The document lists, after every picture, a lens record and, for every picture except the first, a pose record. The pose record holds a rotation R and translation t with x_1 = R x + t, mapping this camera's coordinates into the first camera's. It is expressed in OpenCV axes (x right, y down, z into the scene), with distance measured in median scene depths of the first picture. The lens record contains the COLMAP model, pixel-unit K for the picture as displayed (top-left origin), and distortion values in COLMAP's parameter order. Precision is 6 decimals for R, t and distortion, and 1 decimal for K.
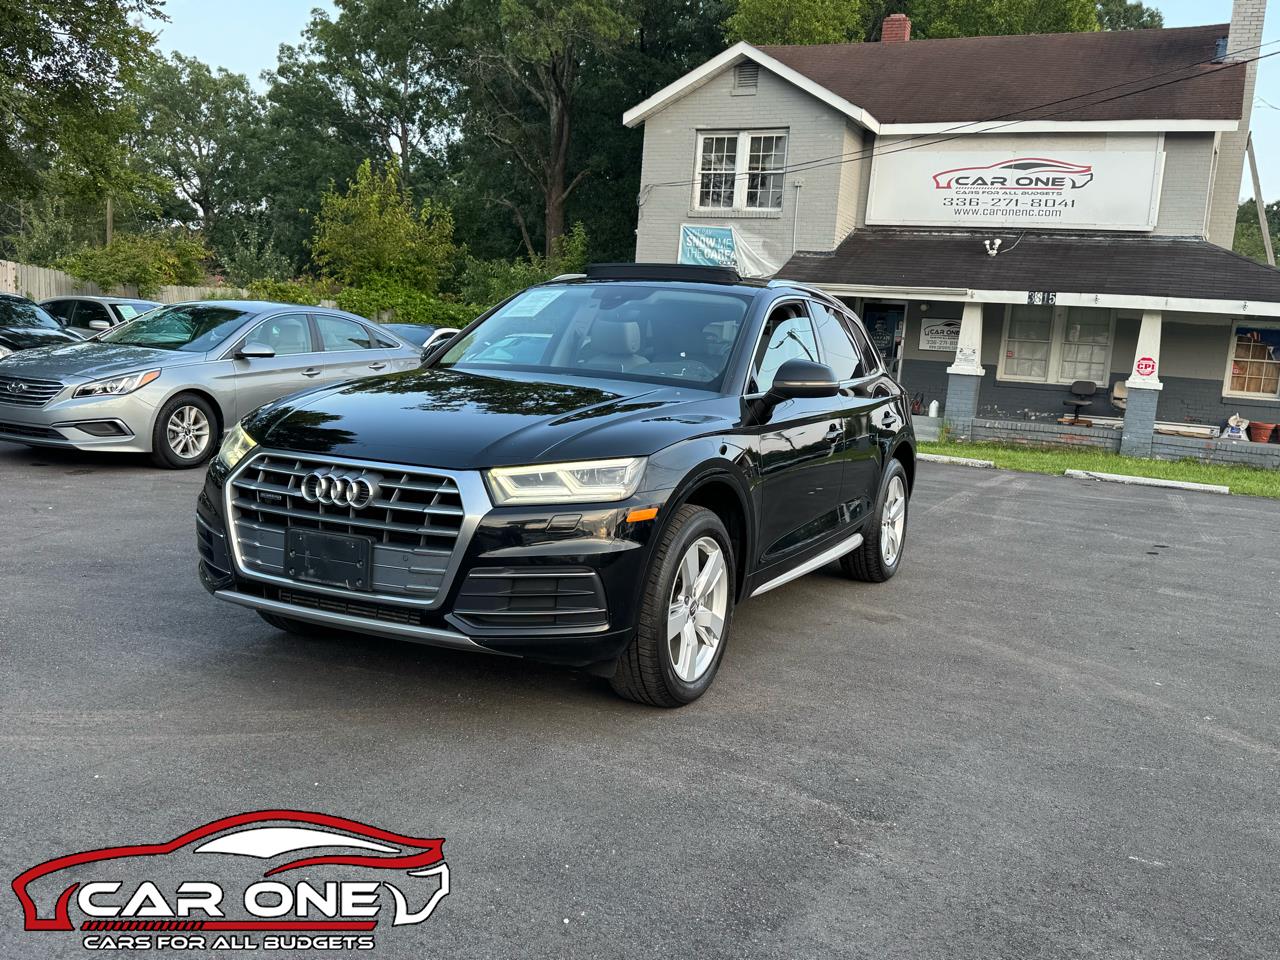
lens RADIAL K [[1136.6, 0, 640.0], [0, 1136.6, 480.0], [0, 0, 1]] dist [0.097109, -0.191895]
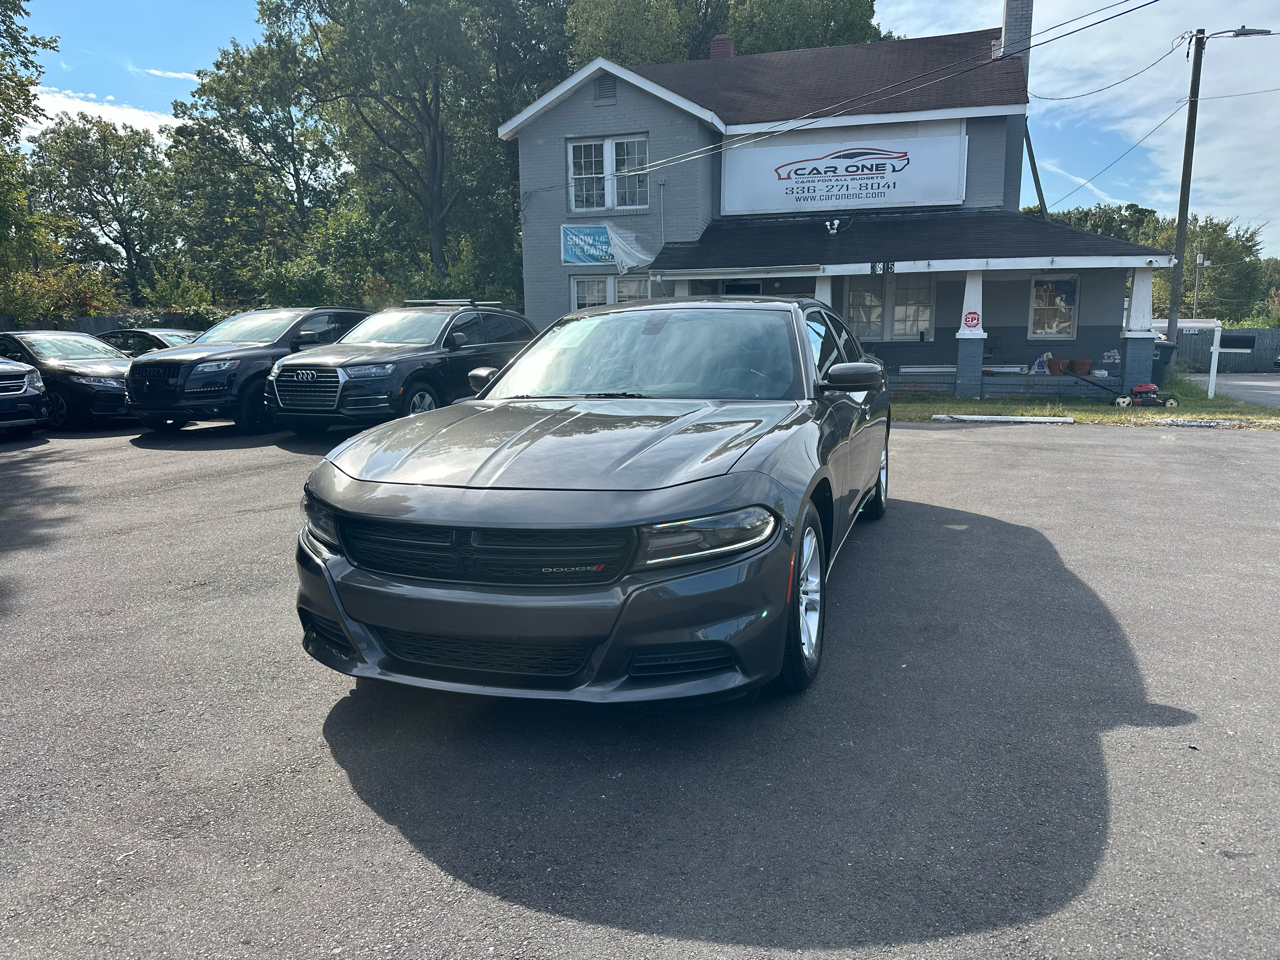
lens RADIAL K [[882.6, 0, 641.6], [0, 882.6, 483.0], [0, 0, 1]] dist [0.055246, -0.079596]
pose [[0.986166, -0.102885, 0.129968, -0.026495], [0.096066, 0.993701, 0.057706, -0.015046], [-0.135086, -0.044422, 0.989838, 0.118099]]
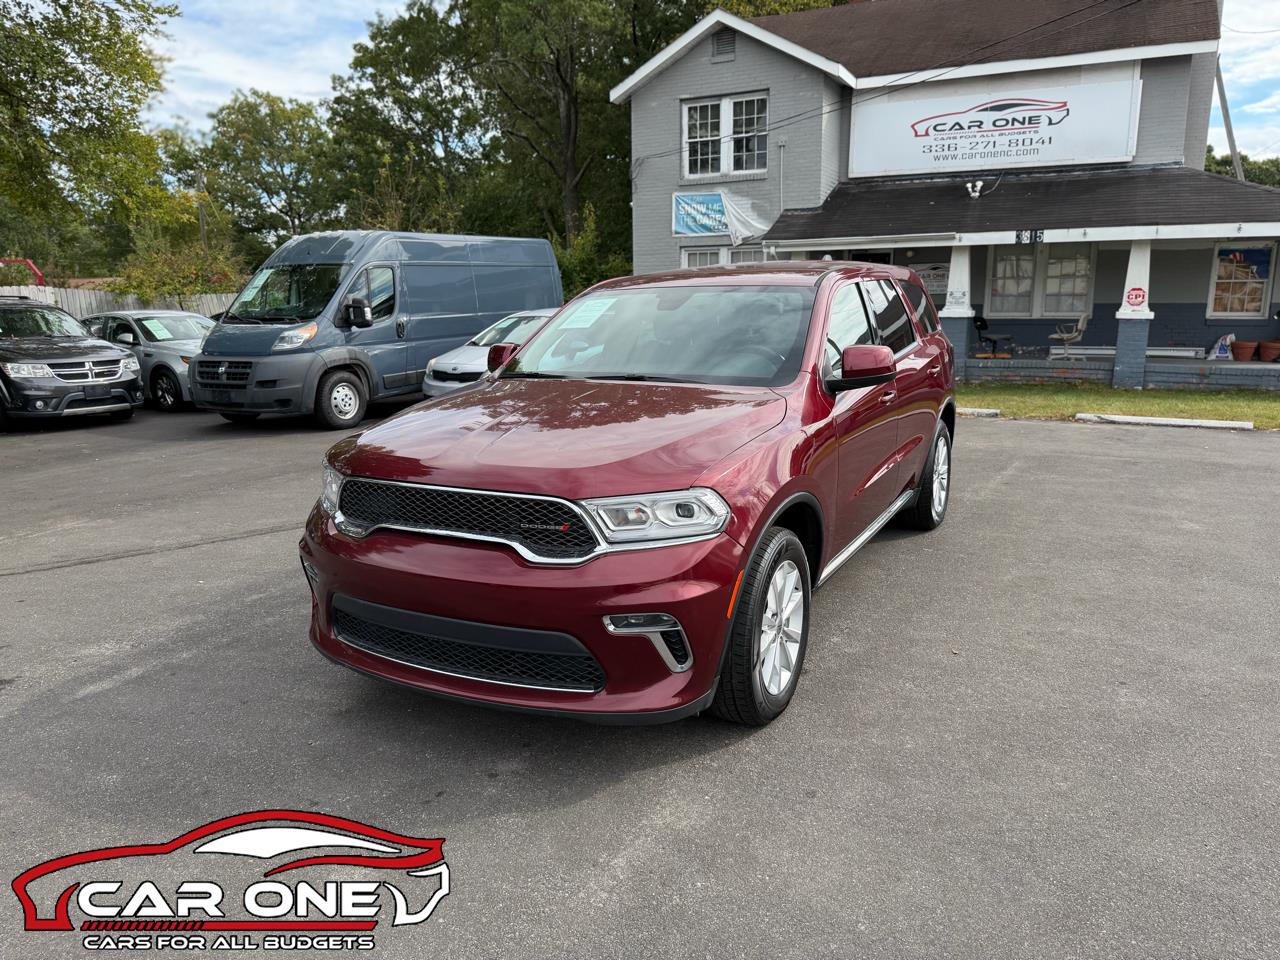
lens RADIAL K [[894.7, 0, 640.0], [0, 894.7, 480.0], [0, 0, 1]] dist [0.000815, -0.009533]
pose [[0.996381, -0.076013, -0.038046, 0.018051], [0.078895, 0.993580, 0.081077, -0.031607], [0.031639, -0.083785, 0.995981, 0.162007]]
